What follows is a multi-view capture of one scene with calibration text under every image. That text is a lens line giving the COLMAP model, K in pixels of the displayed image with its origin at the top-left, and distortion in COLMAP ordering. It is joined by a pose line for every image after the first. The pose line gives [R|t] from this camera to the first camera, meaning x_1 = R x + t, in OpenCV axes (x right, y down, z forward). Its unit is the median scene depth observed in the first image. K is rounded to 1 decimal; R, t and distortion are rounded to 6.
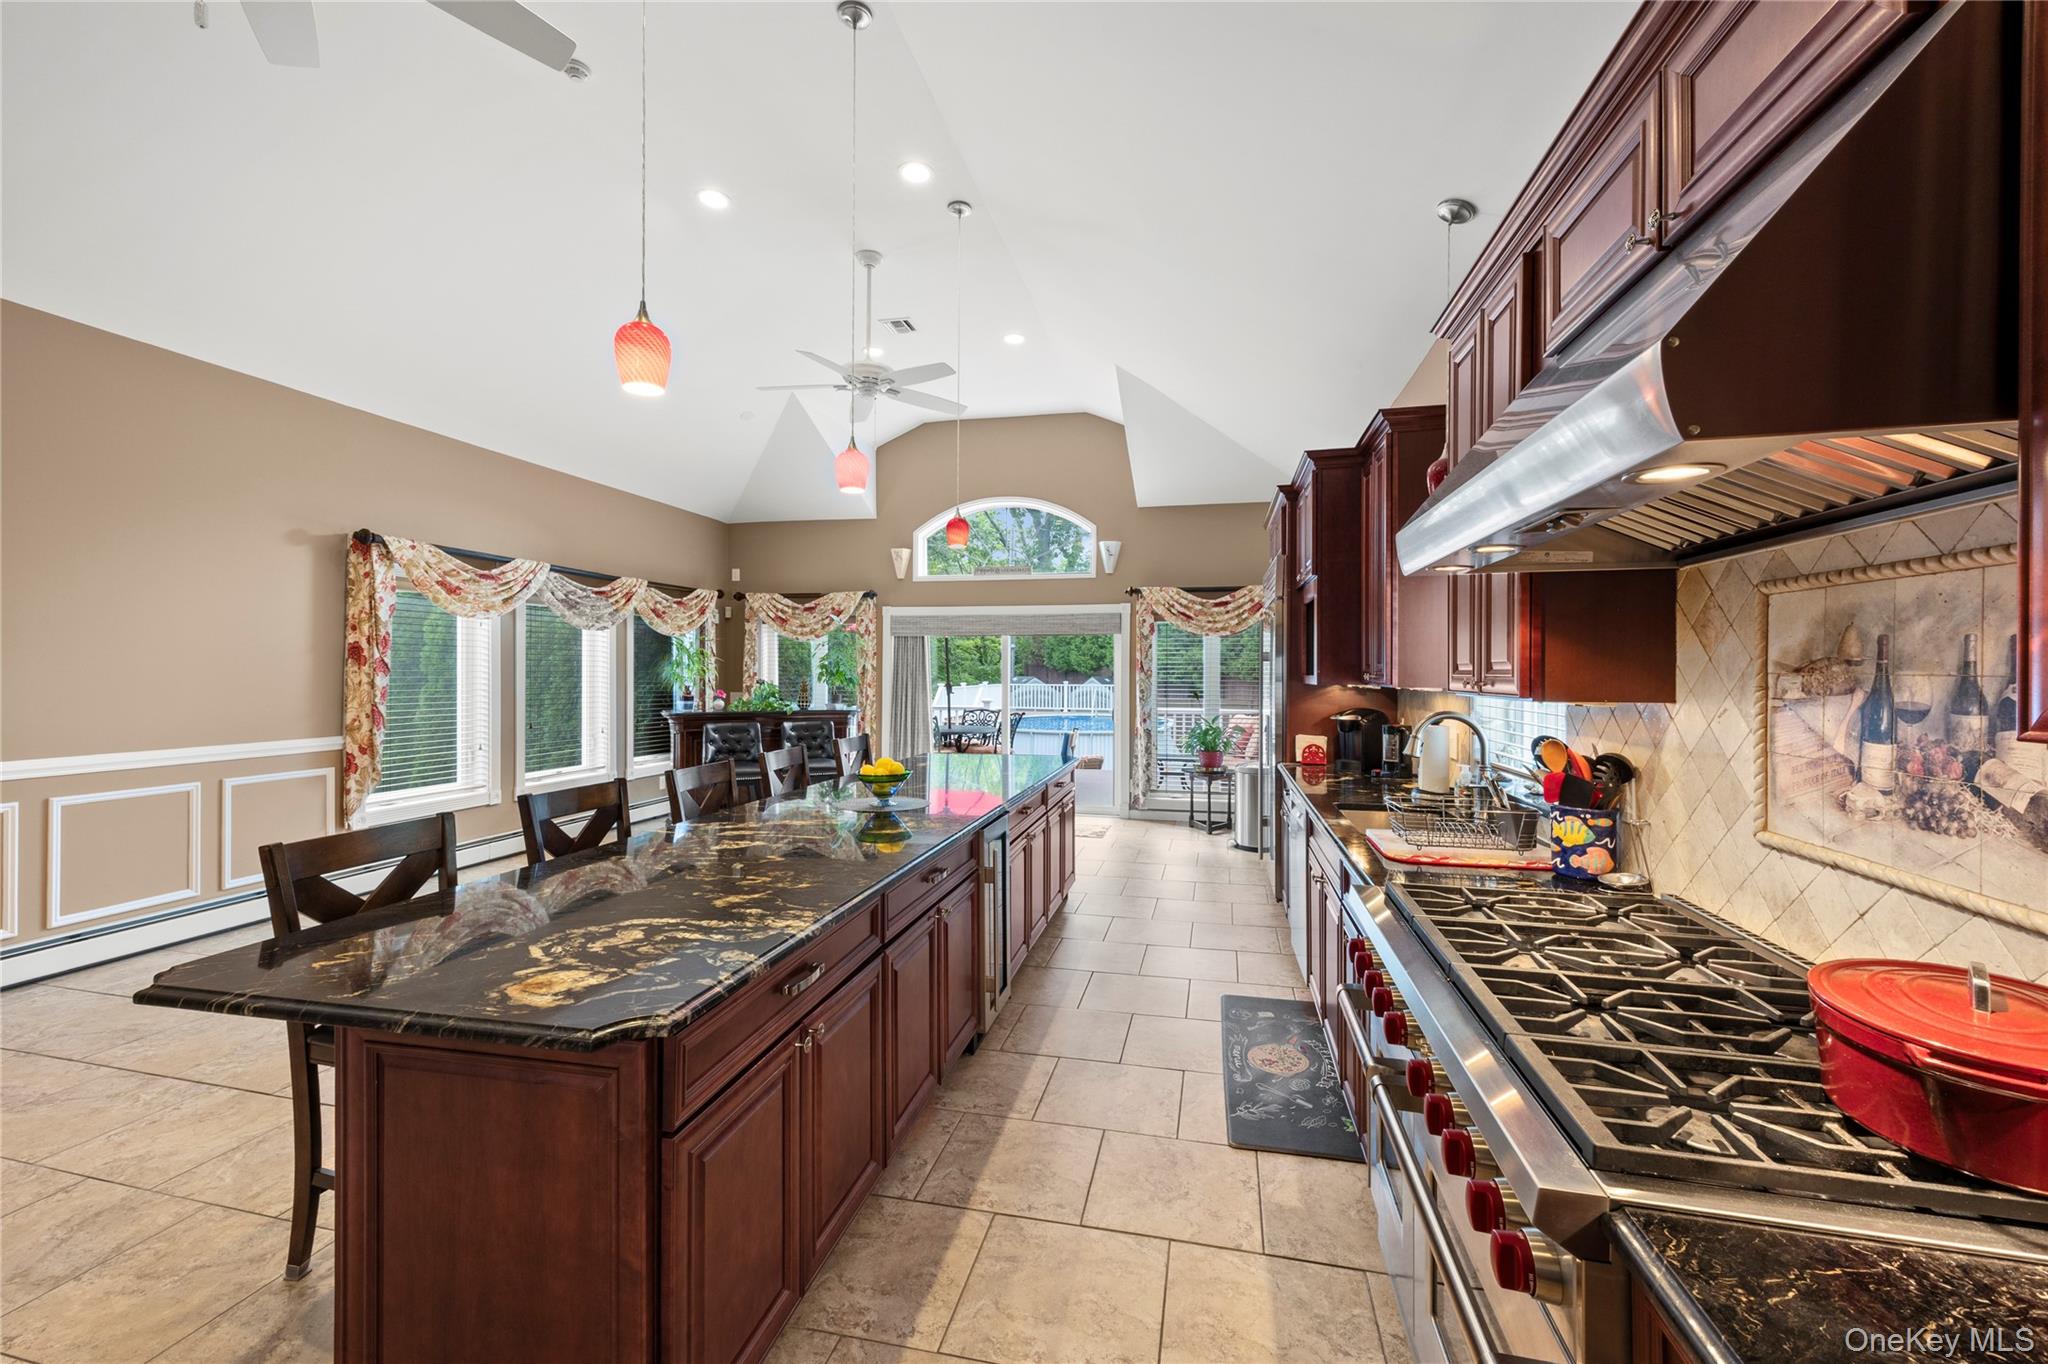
lens RADIAL K [[812.0, 0, 1036.3], [0, 812.0, 671.0], [0, 0, 1]] dist [0.004281, -0.001579]
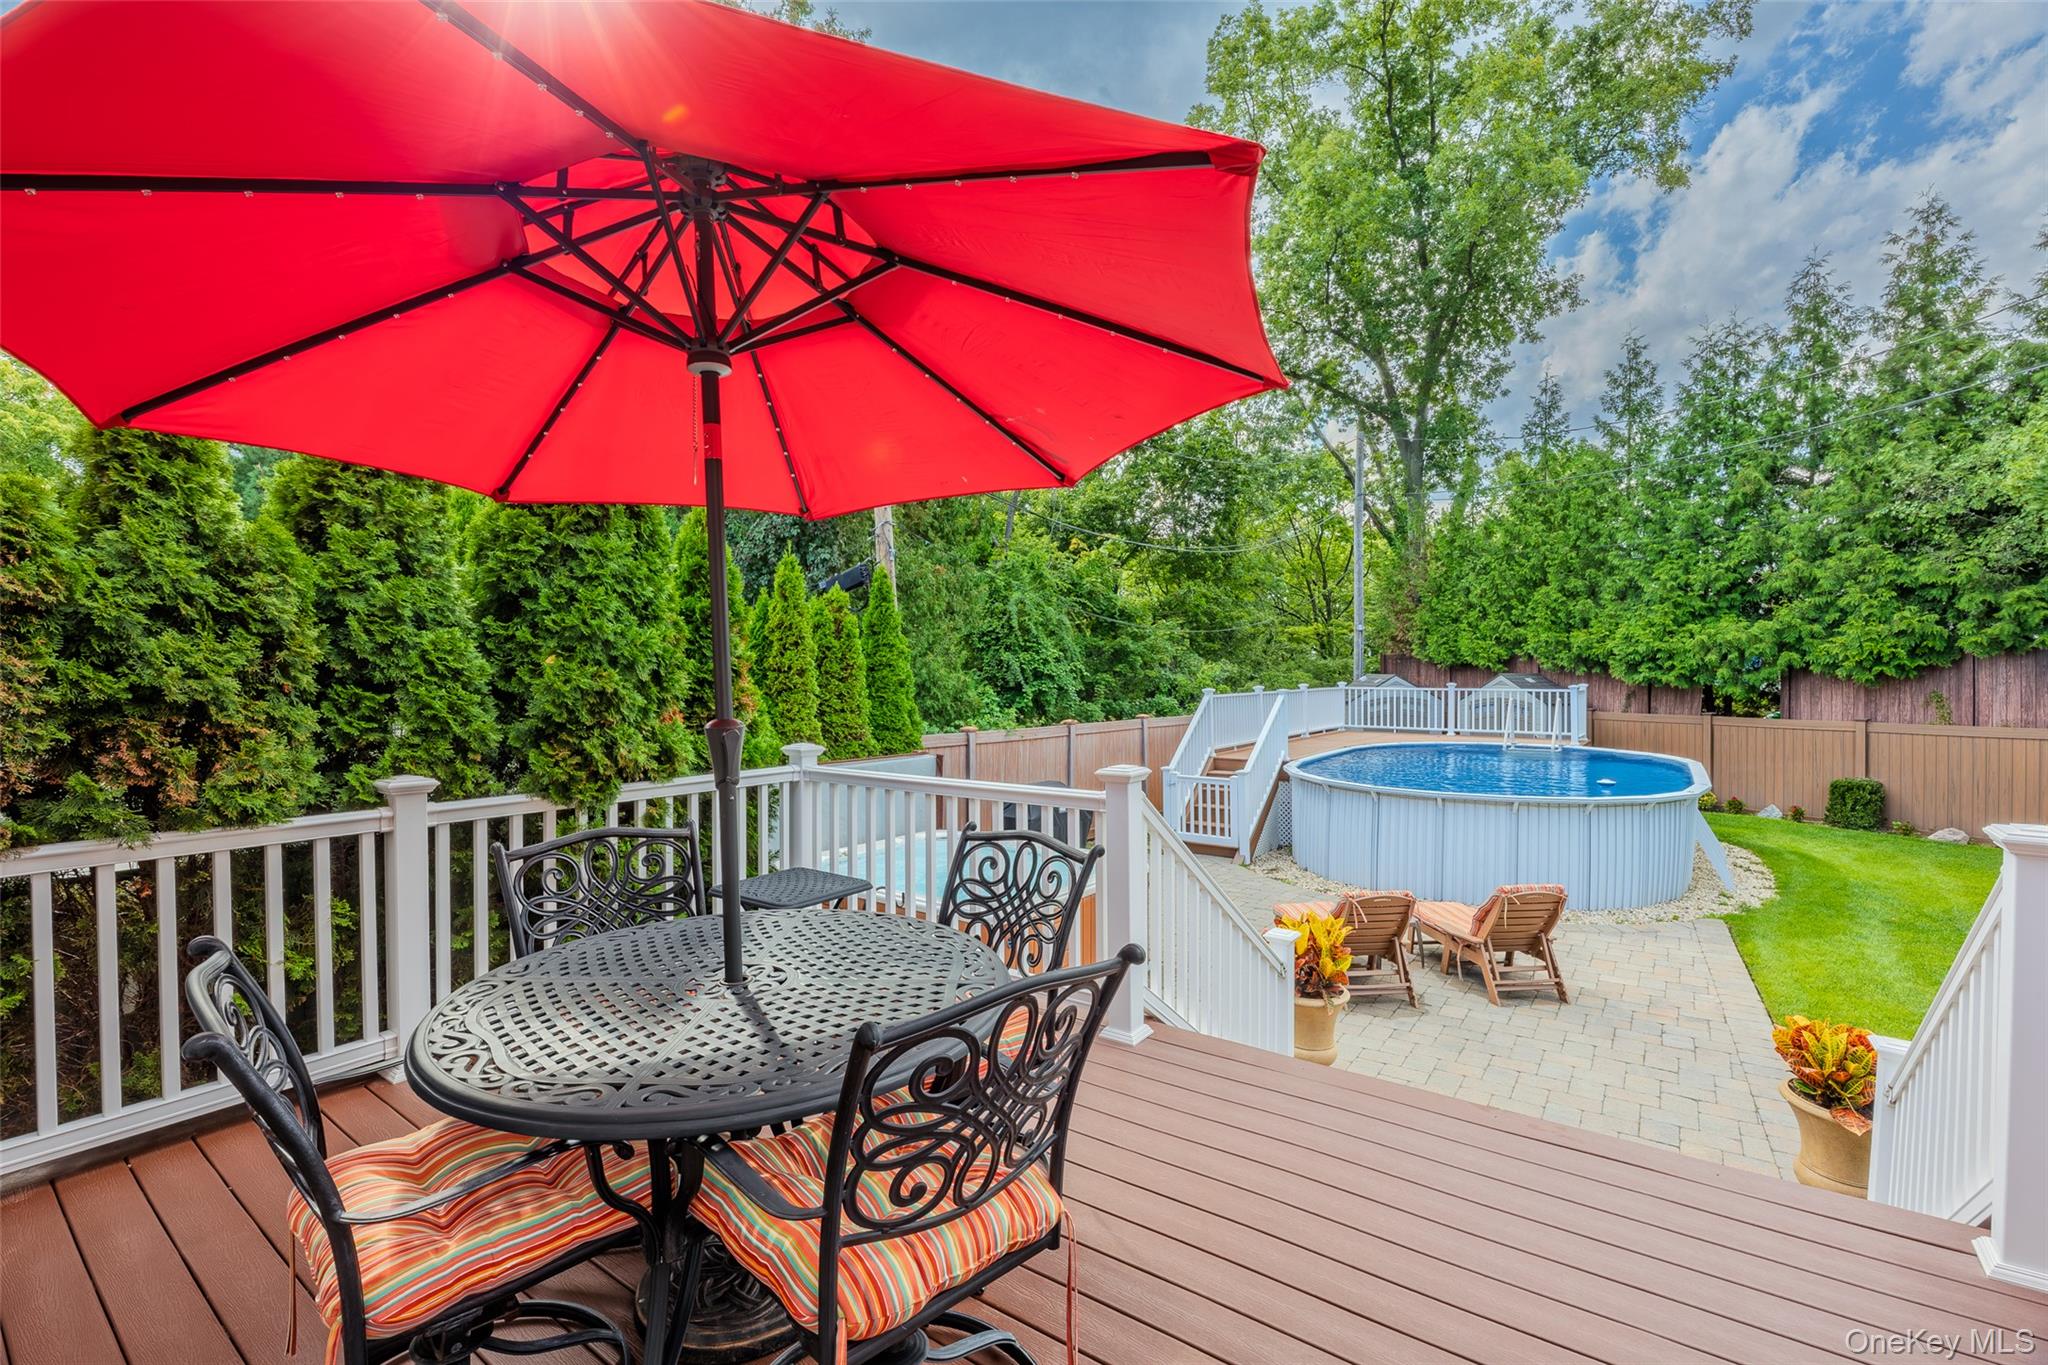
lens RADIAL K [[893.3, 0, 1009.8], [0, 893.3, 684.4], [0, 0, 1]] dist [-0.016338, 0.001836]
pose [[0.910368, -0.002071, -0.413795, 0.084617], [0.008729, 0.999861, 0.014200, 0.009899], [0.413708, -0.016539, 0.910259, 1.892036]]
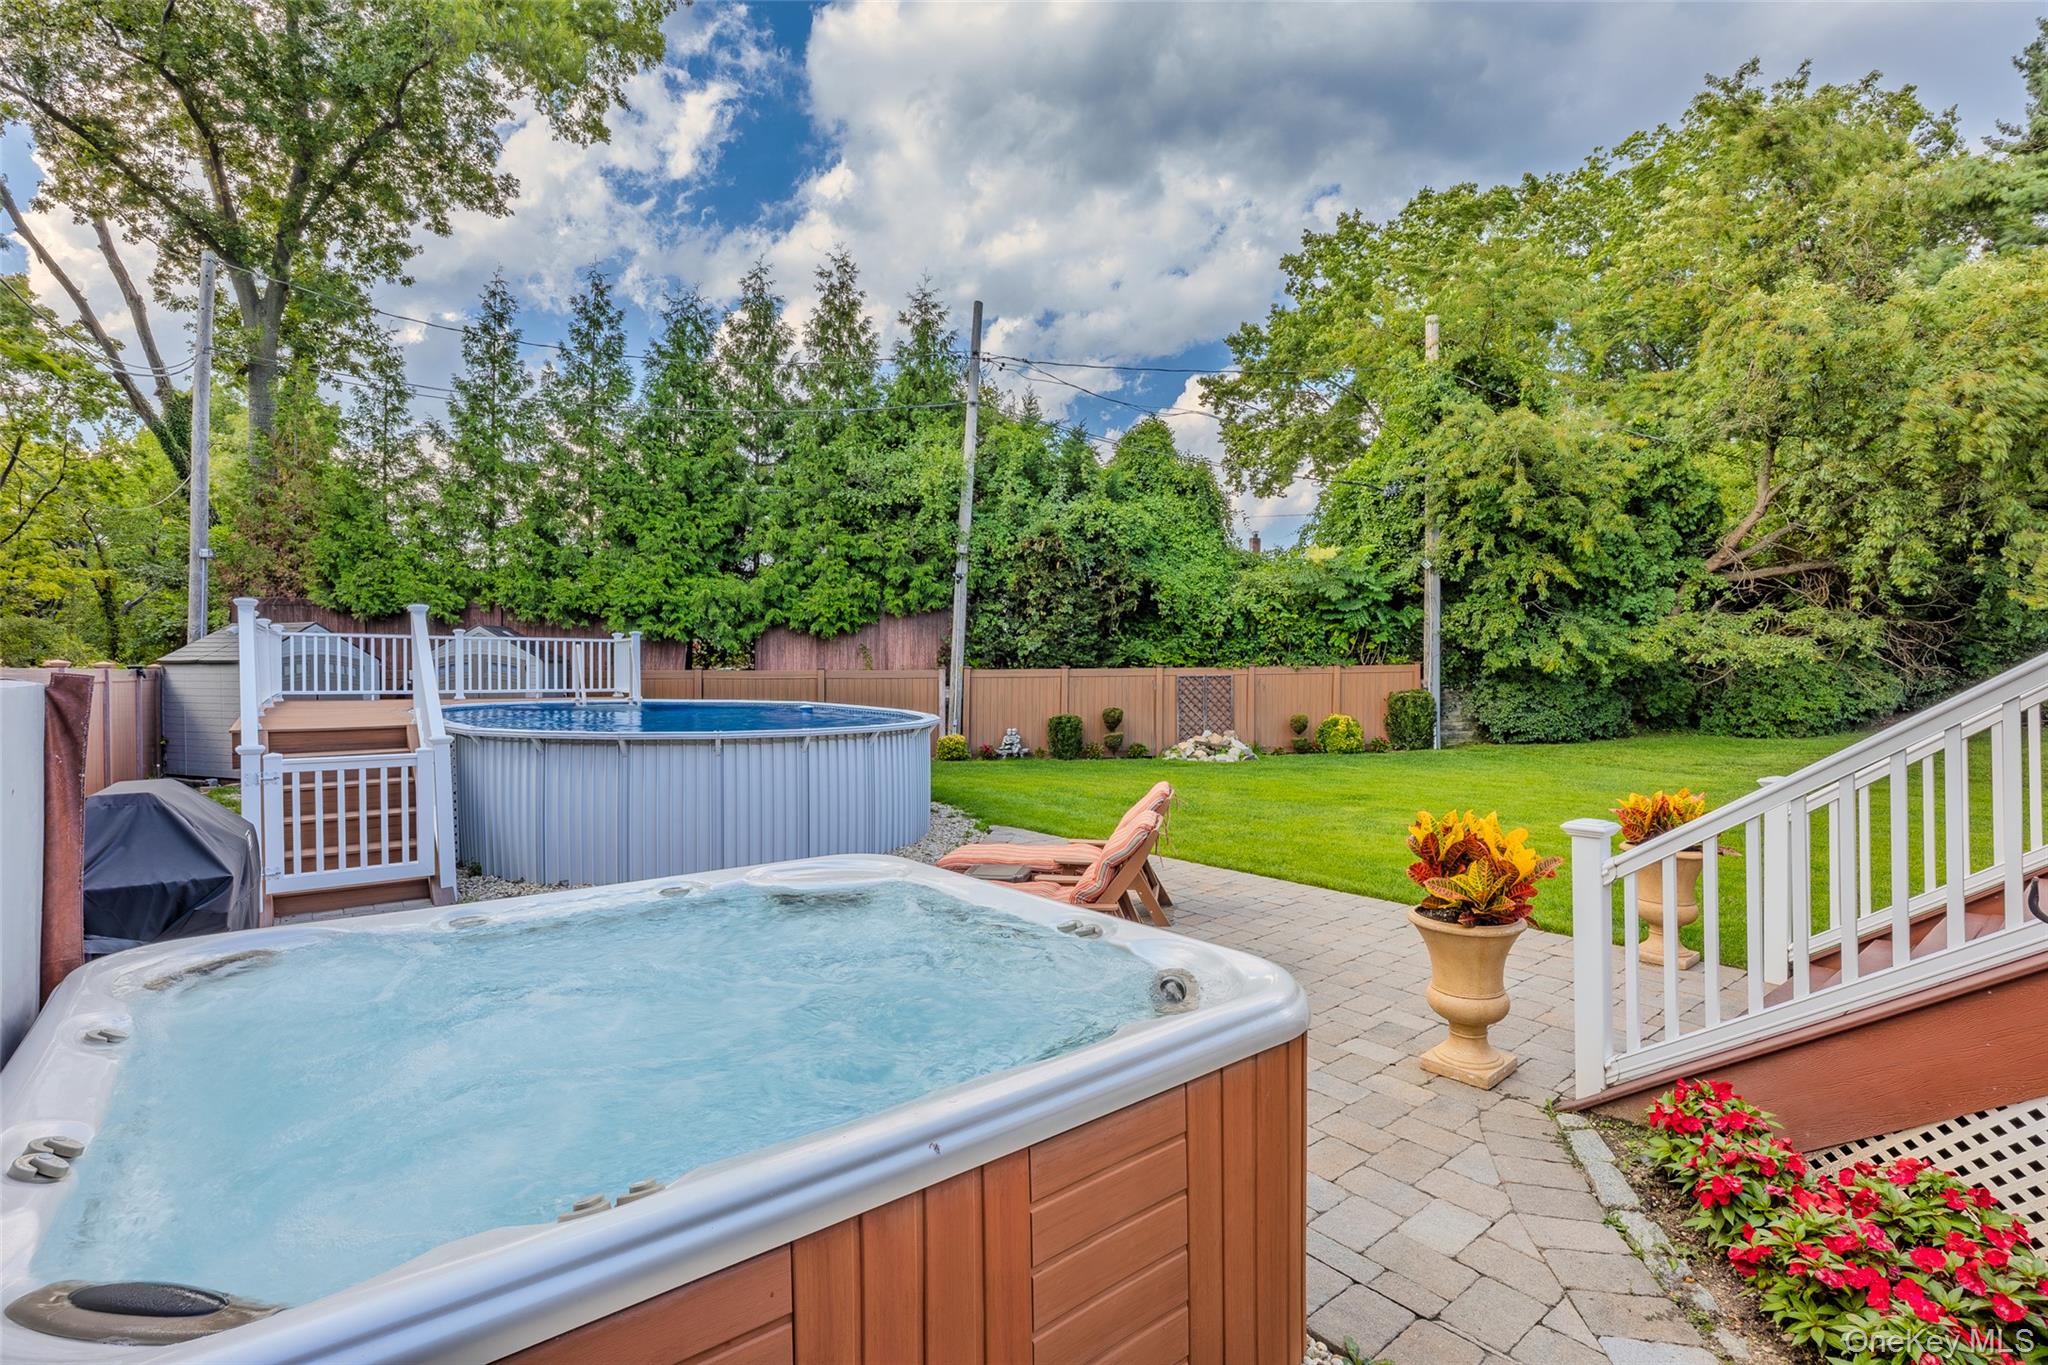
lens RADIAL K [[942.4, 0, 1028.0], [0, 942.4, 673.6], [0, 0, 1]] dist [-0.018853, 0.003452]
pose [[0.626271, -0.002413, 0.779602, -1.041380], [0.002541, 0.999996, 0.001054, 0.238031], [-0.779602, 0.001321, 0.626274, 2.925643]]
